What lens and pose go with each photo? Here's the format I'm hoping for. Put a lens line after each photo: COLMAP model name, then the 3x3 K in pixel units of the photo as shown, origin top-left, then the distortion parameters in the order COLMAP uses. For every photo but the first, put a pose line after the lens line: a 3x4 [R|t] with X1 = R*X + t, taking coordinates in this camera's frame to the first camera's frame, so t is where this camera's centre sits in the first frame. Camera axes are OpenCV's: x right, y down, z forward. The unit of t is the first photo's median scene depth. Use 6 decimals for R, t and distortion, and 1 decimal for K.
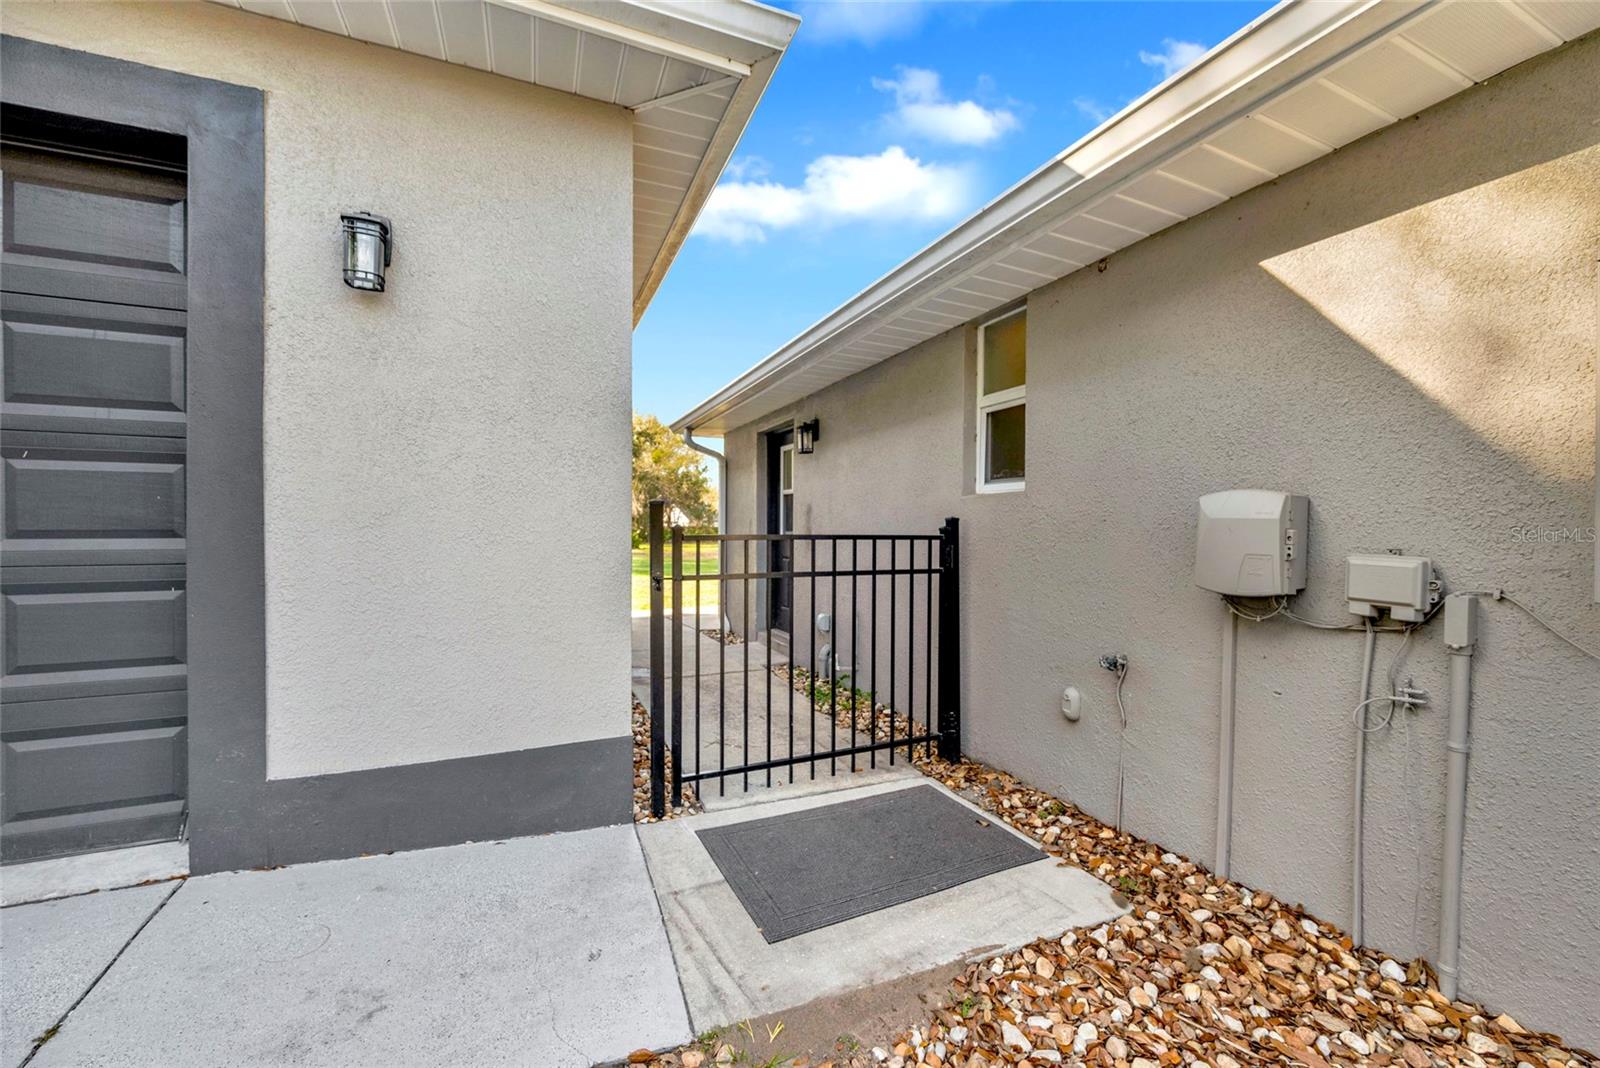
lens RADIAL K [[636.5, 0, 806.3], [0, 636.5, 532.2], [0, 0, 1]] dist [0.000359, 0.000191]
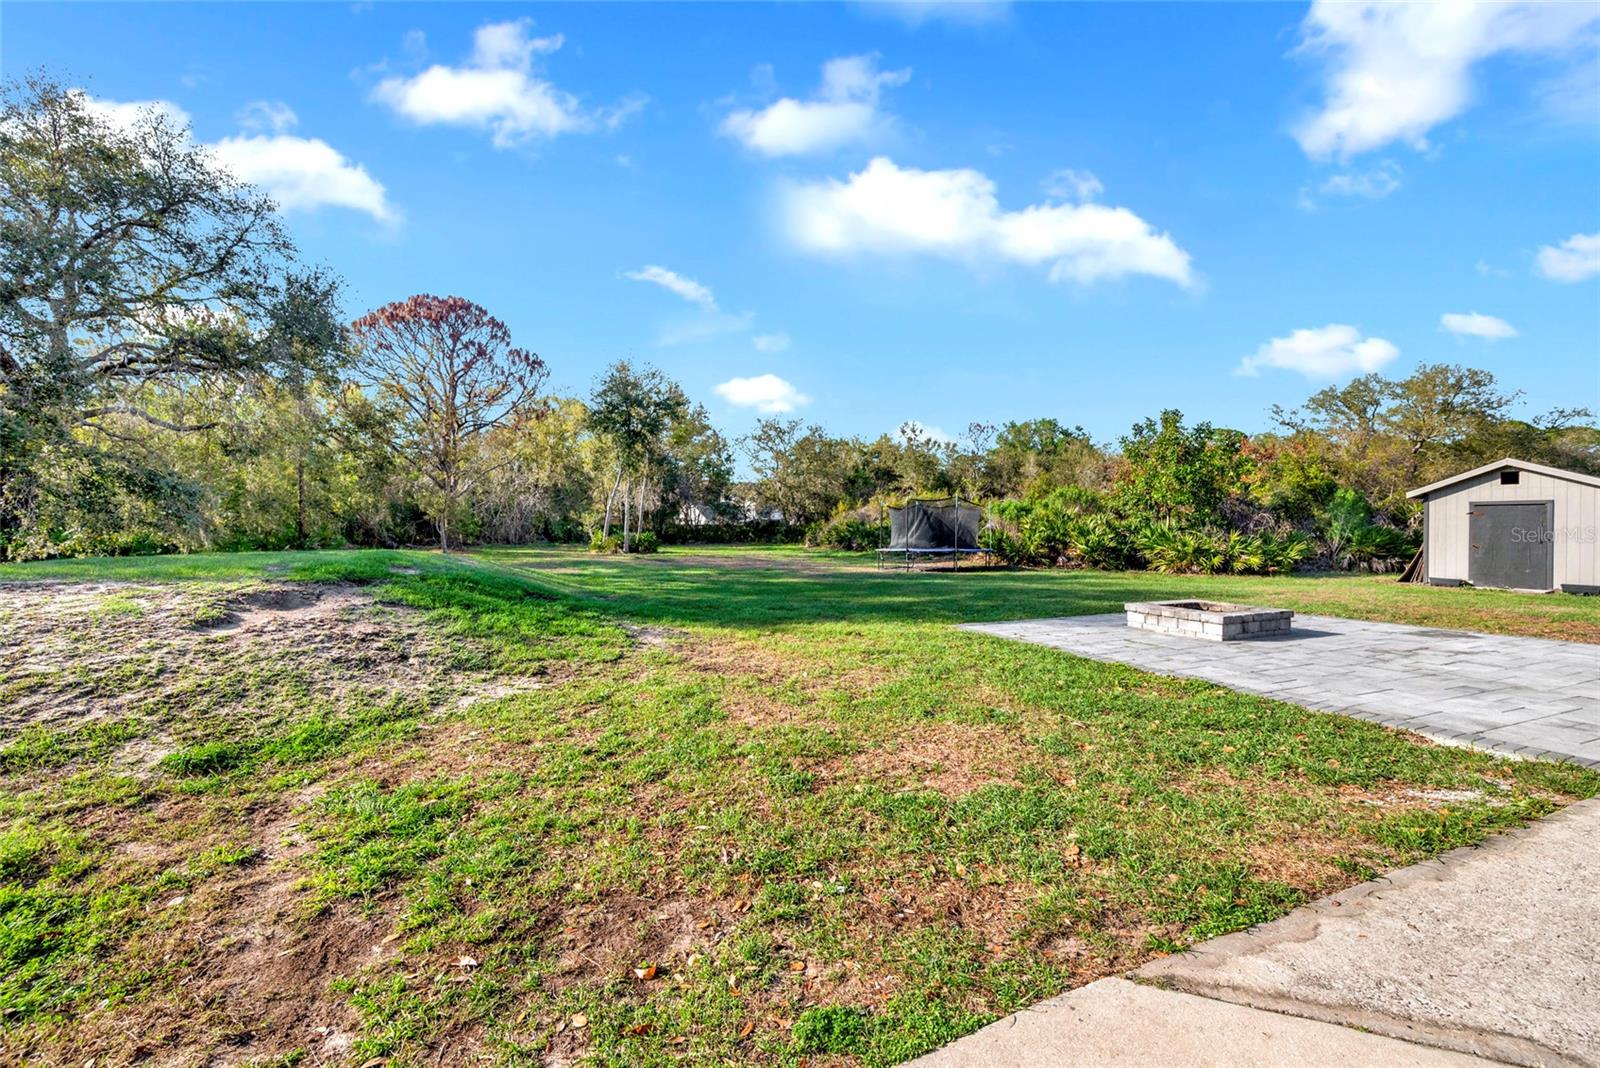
lens RADIAL K [[636.5, 0, 799.6], [0, 636.5, 531.8], [0, 0, 1]] dist [0.000359, 0.000191]
pose [[0.999672, -0.004195, -0.025270, -0.442531], [0.004248, 0.999989, 0.002037, -0.002306], [0.025261, -0.002144, 0.999679, 1.455050]]
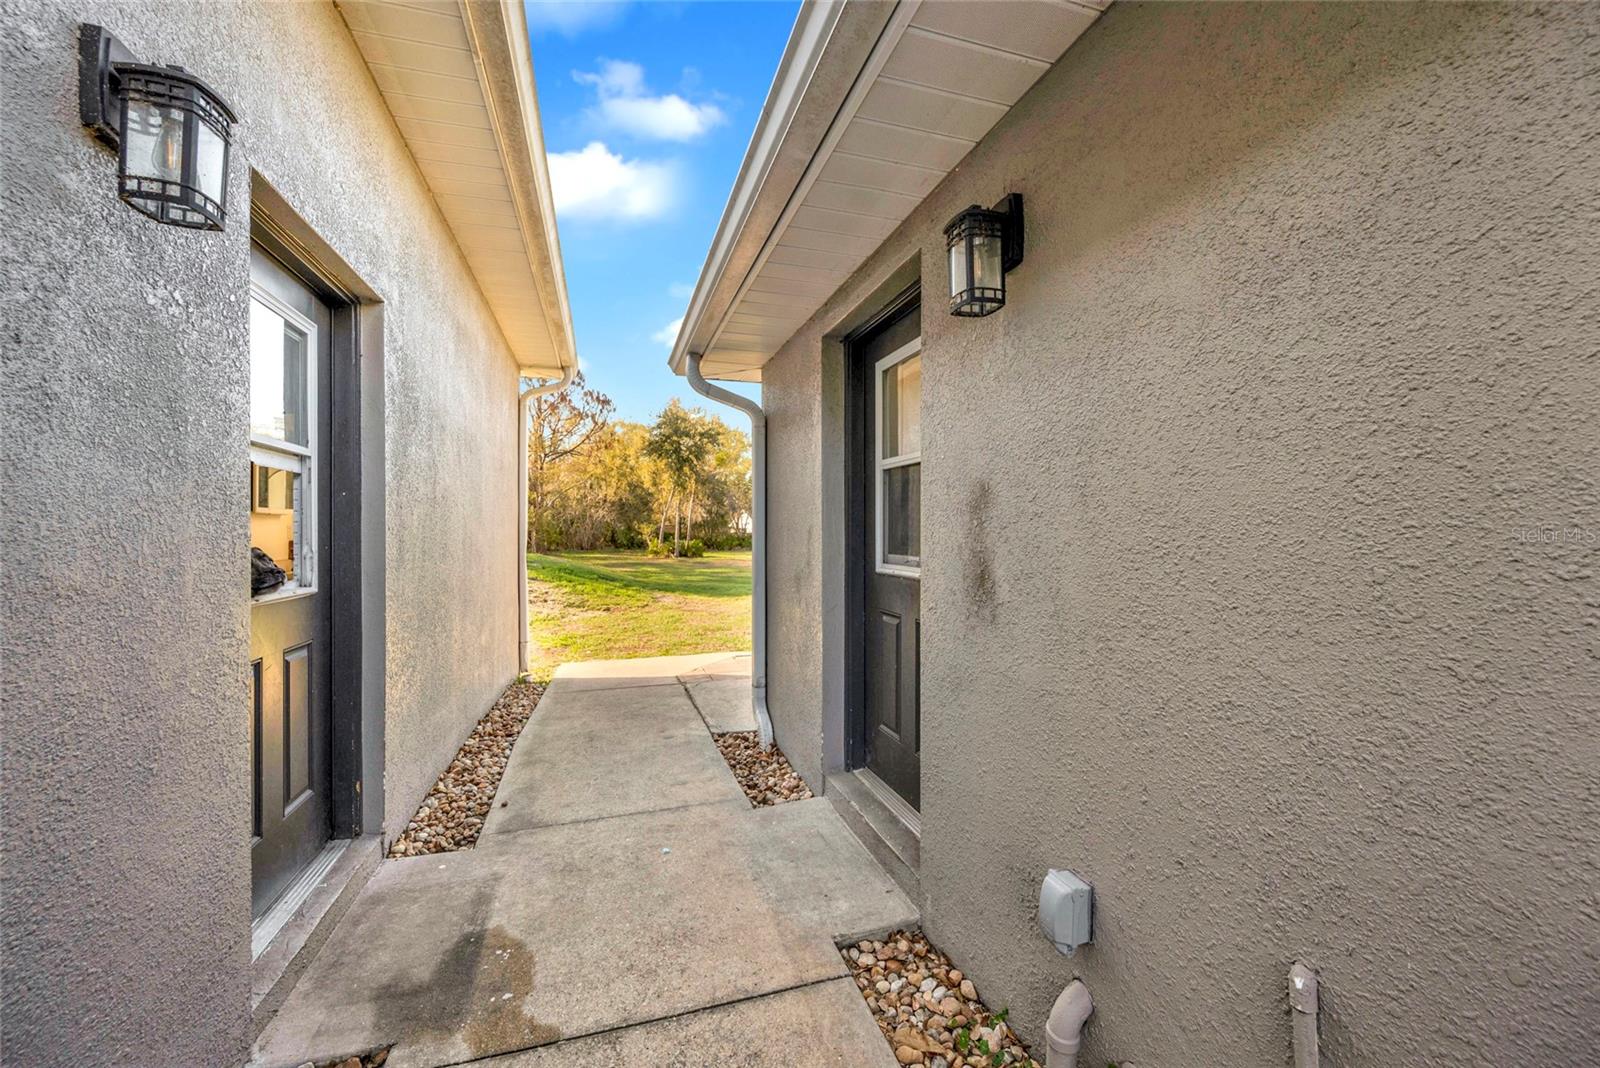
lens RADIAL K [[636.5, 0, 802.7], [0, 636.5, 533.7], [0, 0, 1]] dist [0.000359, 0.000191]
pose [[0.993284, -0.005231, -0.115581, -0.038985], [0.004556, 0.999971, -0.006098, -0.012226], [0.115609, 0.005531, 0.993279, 0.539979]]
